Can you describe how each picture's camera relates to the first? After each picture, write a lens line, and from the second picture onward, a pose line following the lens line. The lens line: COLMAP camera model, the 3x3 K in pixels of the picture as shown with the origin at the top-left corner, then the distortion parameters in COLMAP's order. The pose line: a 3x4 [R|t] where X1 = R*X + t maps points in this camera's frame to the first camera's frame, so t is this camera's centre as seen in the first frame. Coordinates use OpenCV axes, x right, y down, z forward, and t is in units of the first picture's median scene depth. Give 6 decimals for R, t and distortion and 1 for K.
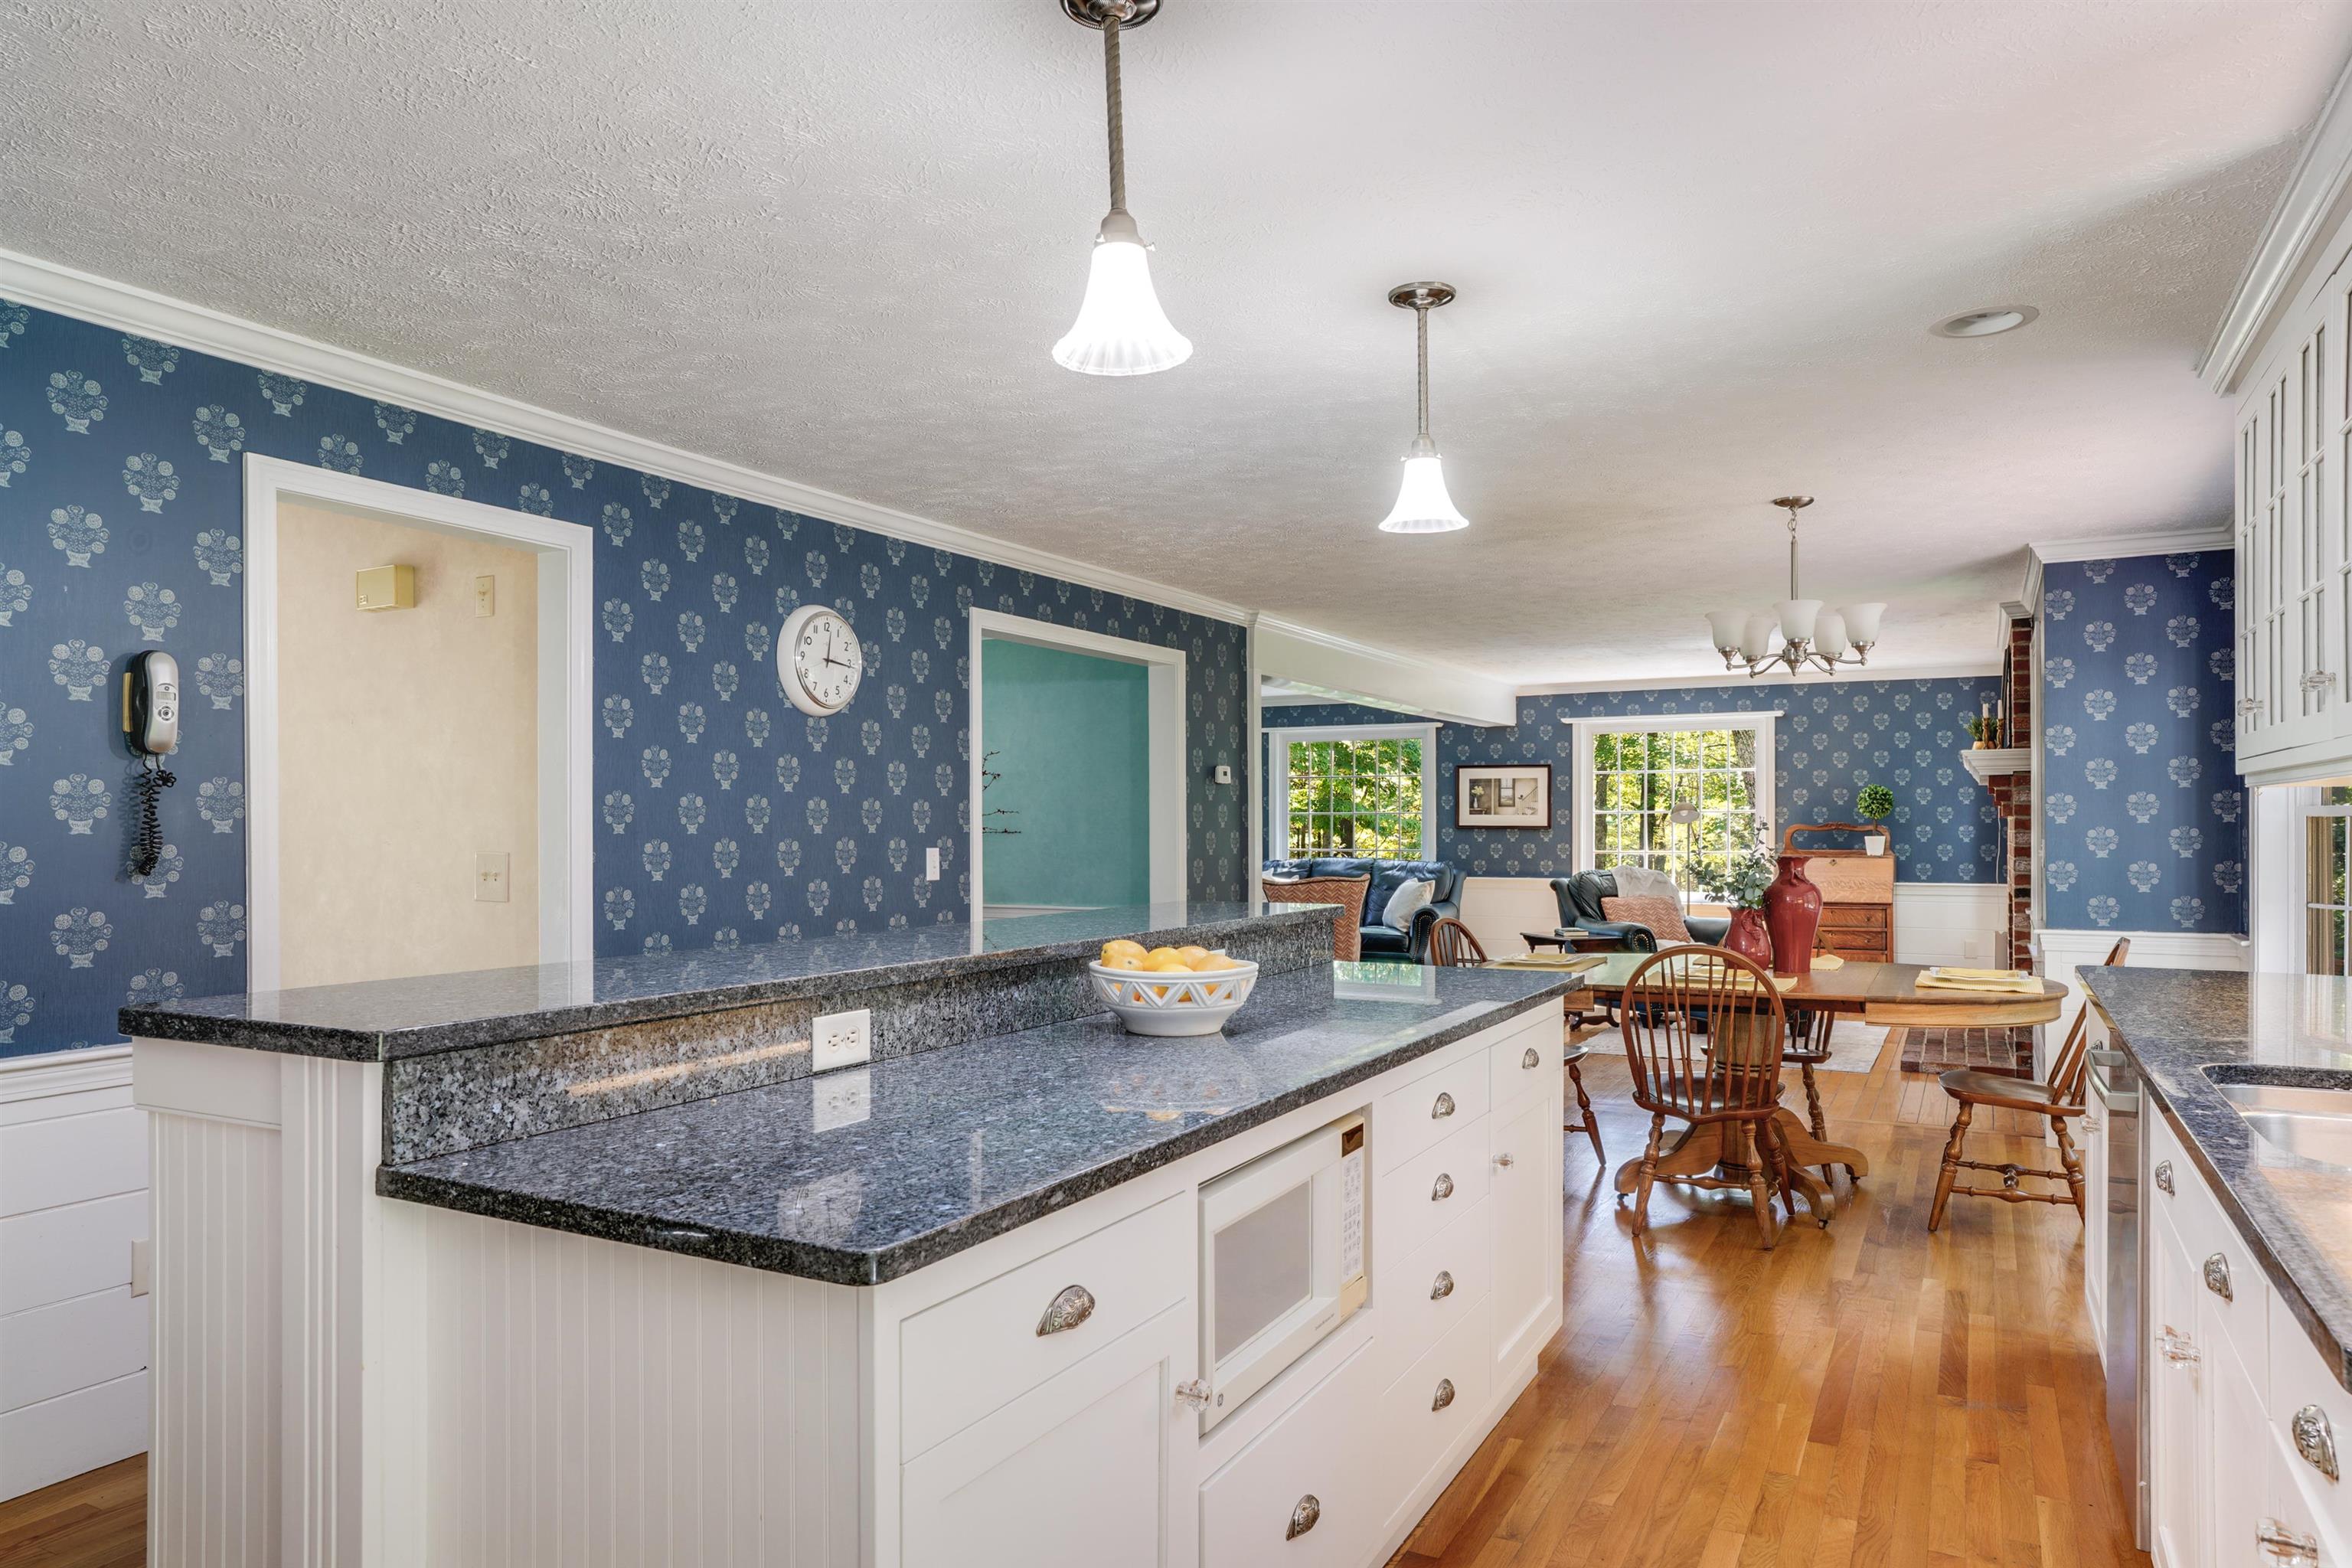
lens RADIAL K [[1513.3, 0, 1162.8], [0, 1513.3, 817.4], [0, 0, 1]] dist [0.029093, 0.001959]
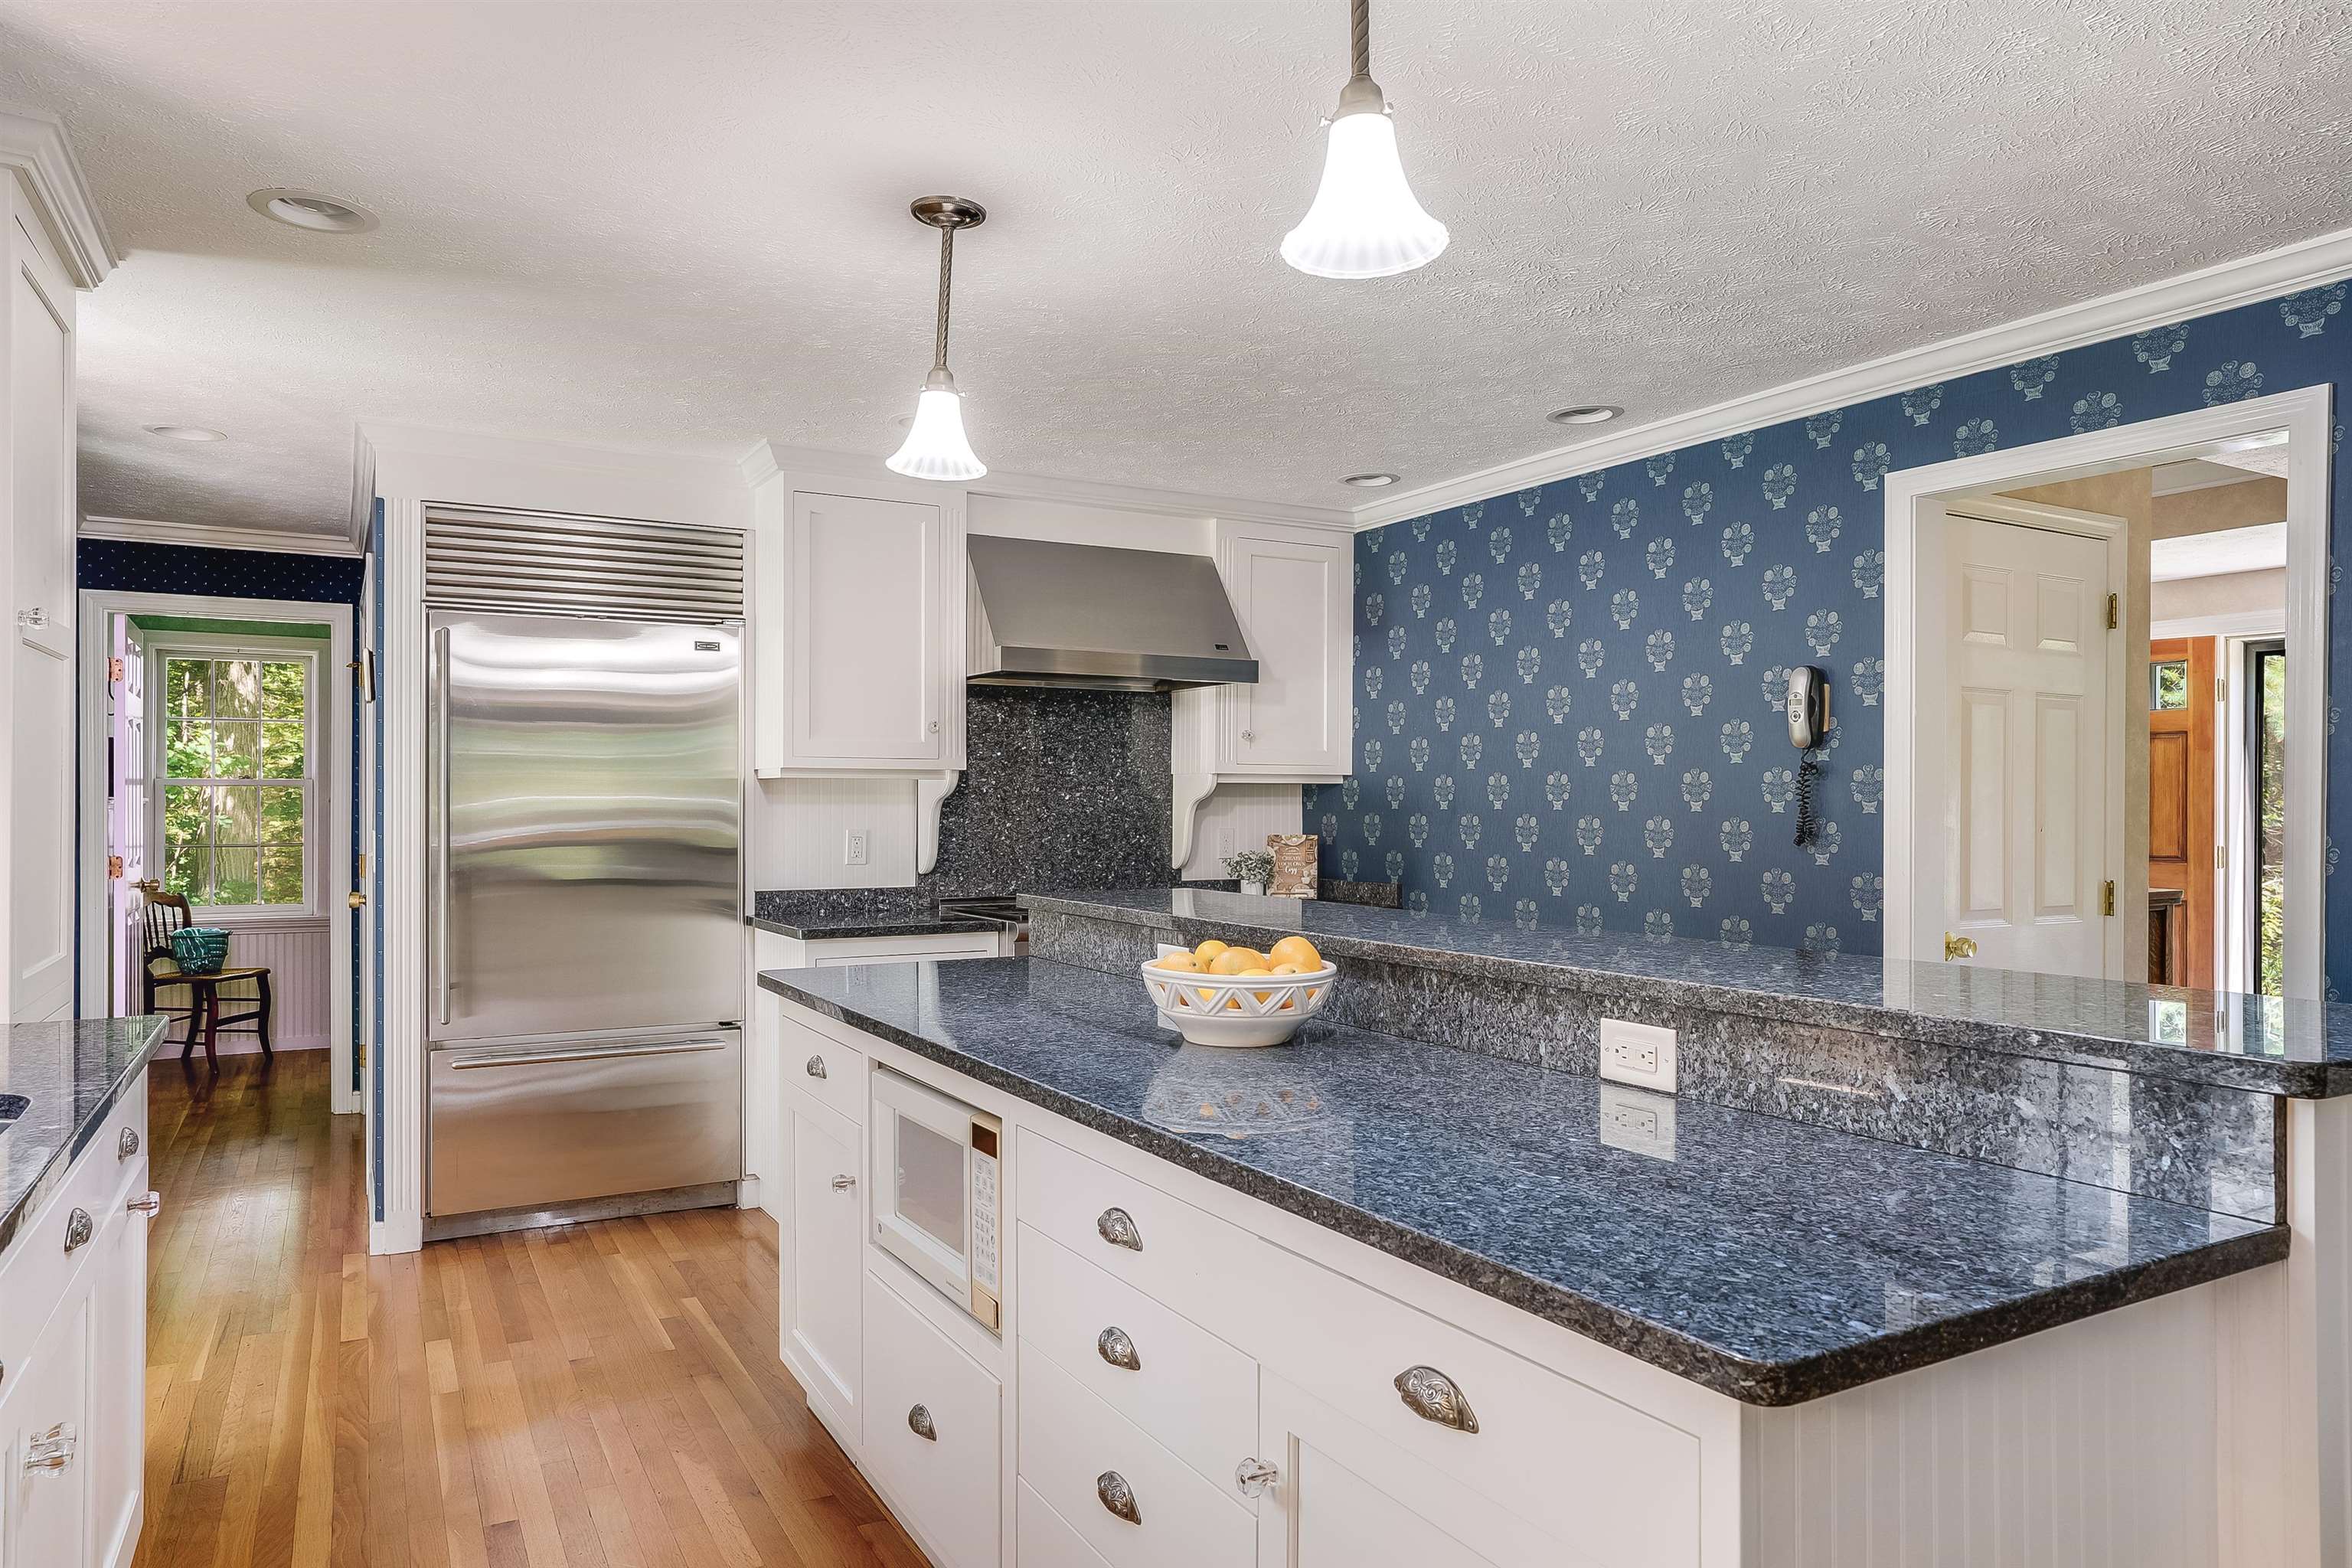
lens RADIAL K [[1513.3, 0, 1162.8], [0, 1513.3, 817.4], [0, 0, 1]] dist [0.029093, 0.001959]
pose [[-0.525240, 0.001771, -0.850952, 0.230239], [-0.006980, 0.999955, 0.006389, 0.003534], [0.850925, 0.009296, -0.525204, 0.415083]]
